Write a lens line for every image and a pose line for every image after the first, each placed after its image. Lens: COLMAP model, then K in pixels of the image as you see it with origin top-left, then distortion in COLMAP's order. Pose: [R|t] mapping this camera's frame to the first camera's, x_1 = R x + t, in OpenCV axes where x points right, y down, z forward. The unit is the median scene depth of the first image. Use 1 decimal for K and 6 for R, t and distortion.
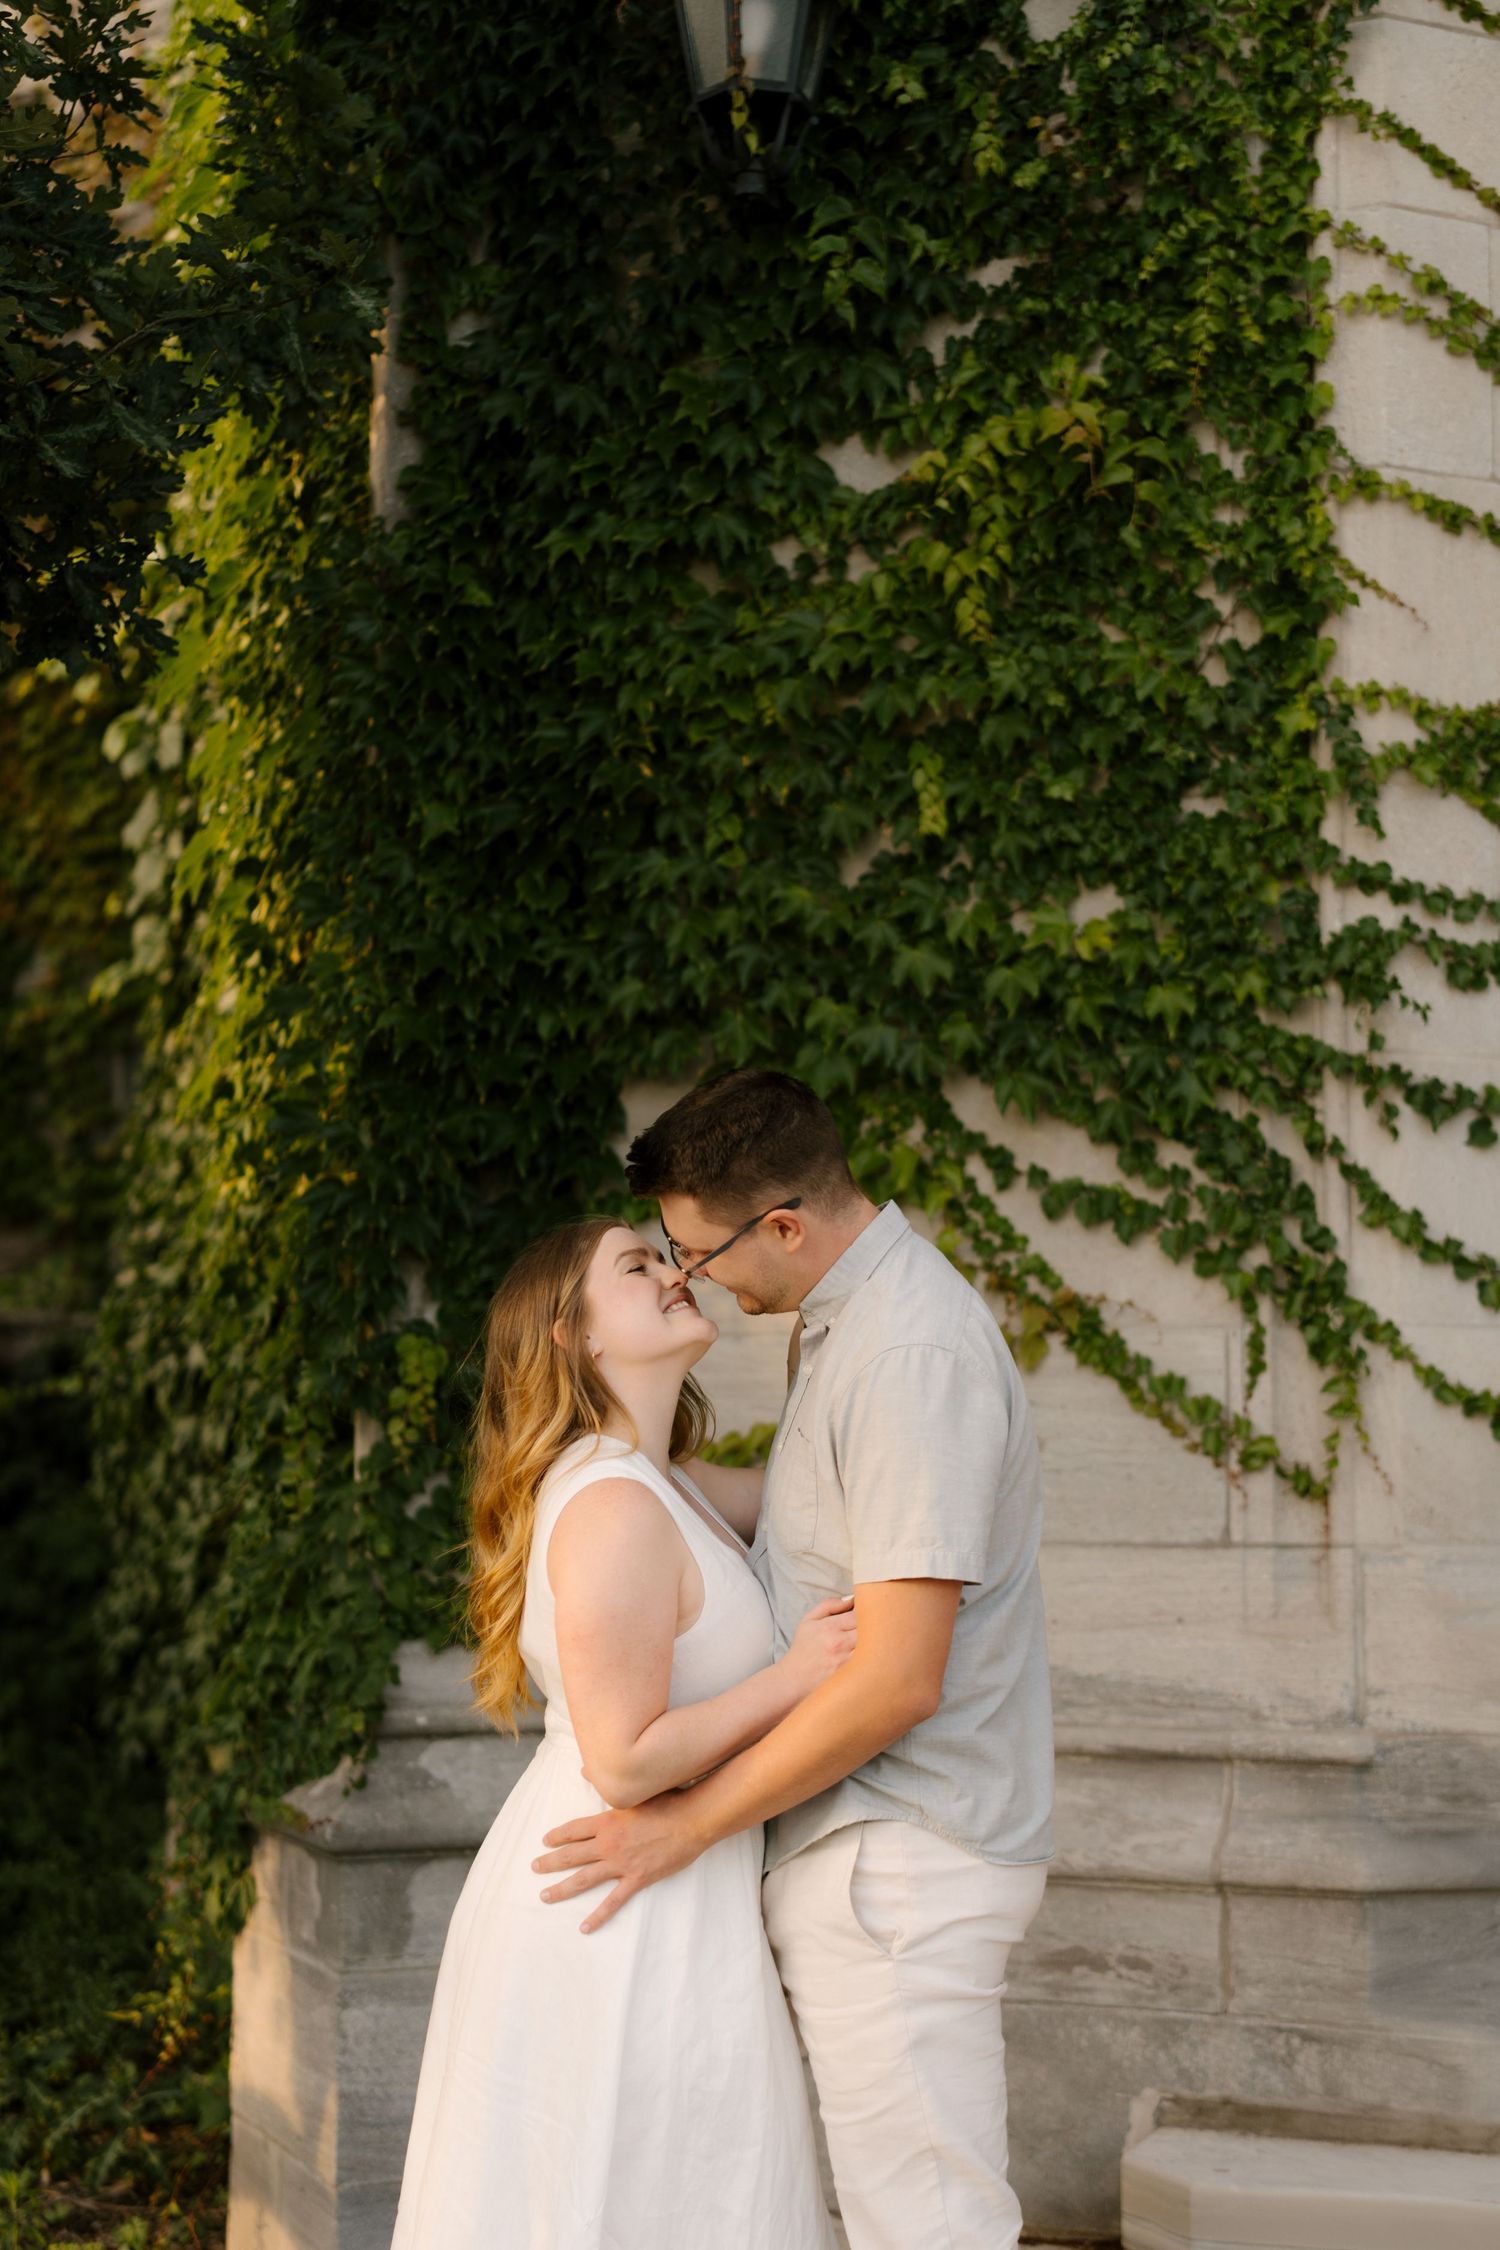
lens RADIAL K [[3313.2, 0, 750.0], [0, 3313.2, 1125.0], [0, 0, 1]] dist [0.061674, -0.079679]
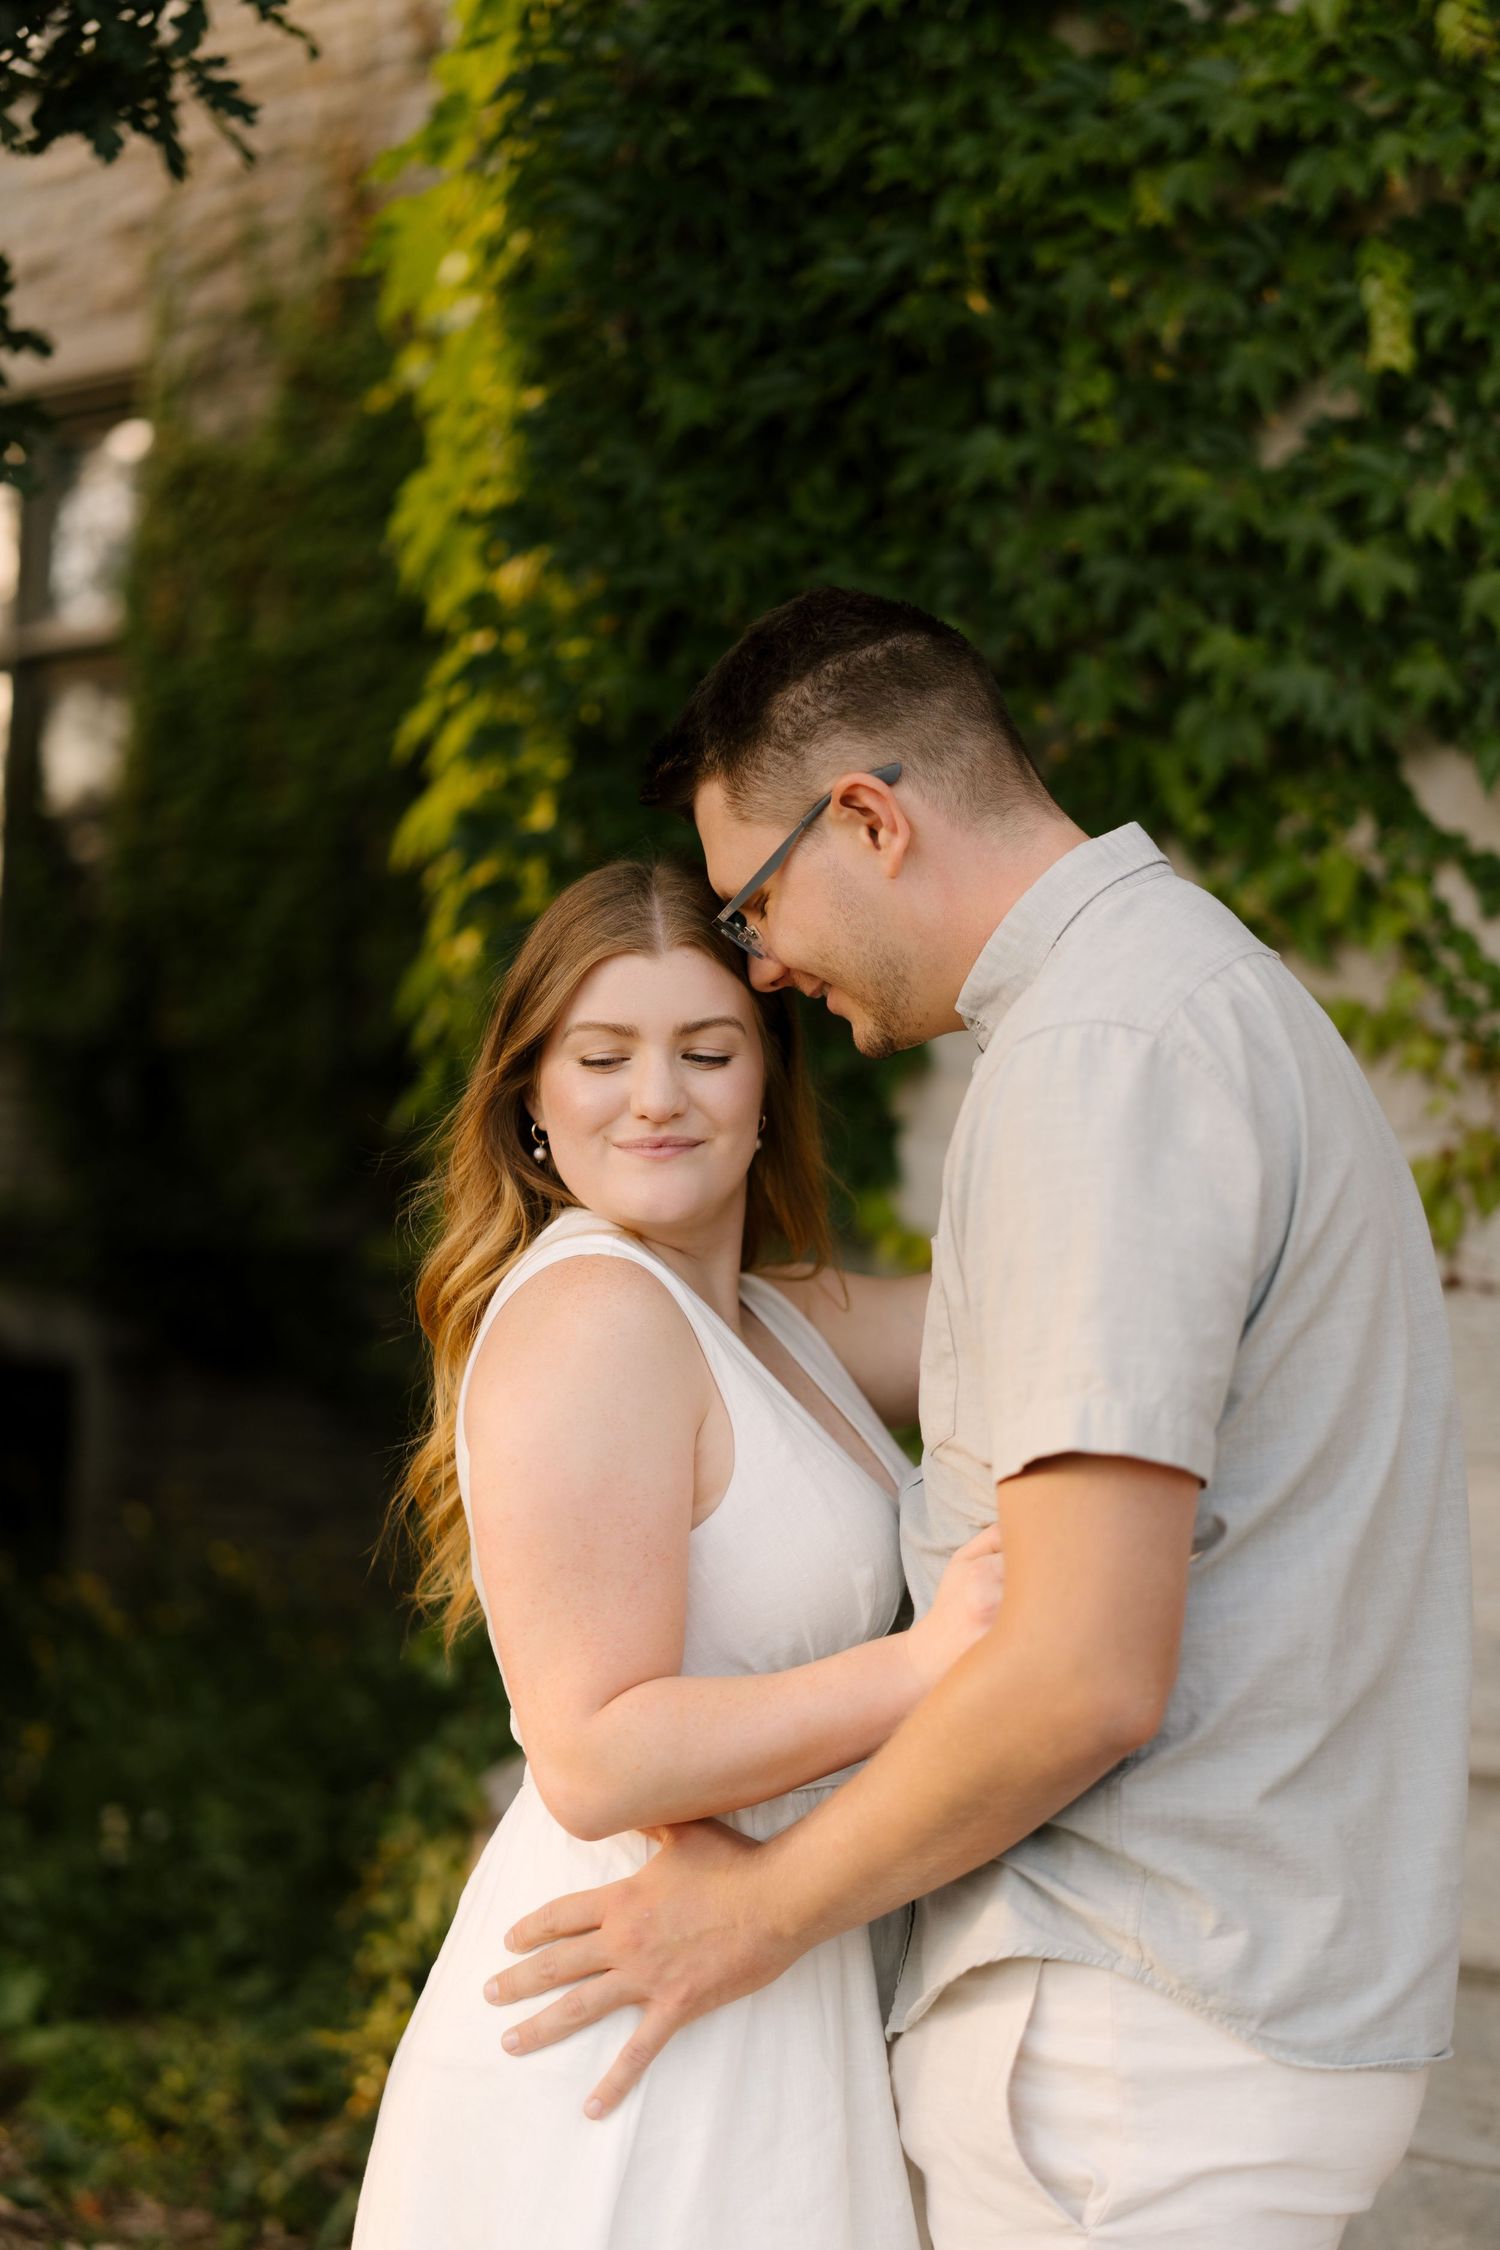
lens RADIAL K [[3152.7, 0, 740.3], [0, 3152.7, 1116.5], [0, 0, 1]] dist [0.044028, 0.037726]
pose [[0.976840, 0.014499, -0.213478, 0.064661], [-0.010936, 0.999781, 0.017864, 0.048765], [0.213690, -0.015116, 0.976785, 0.356423]]
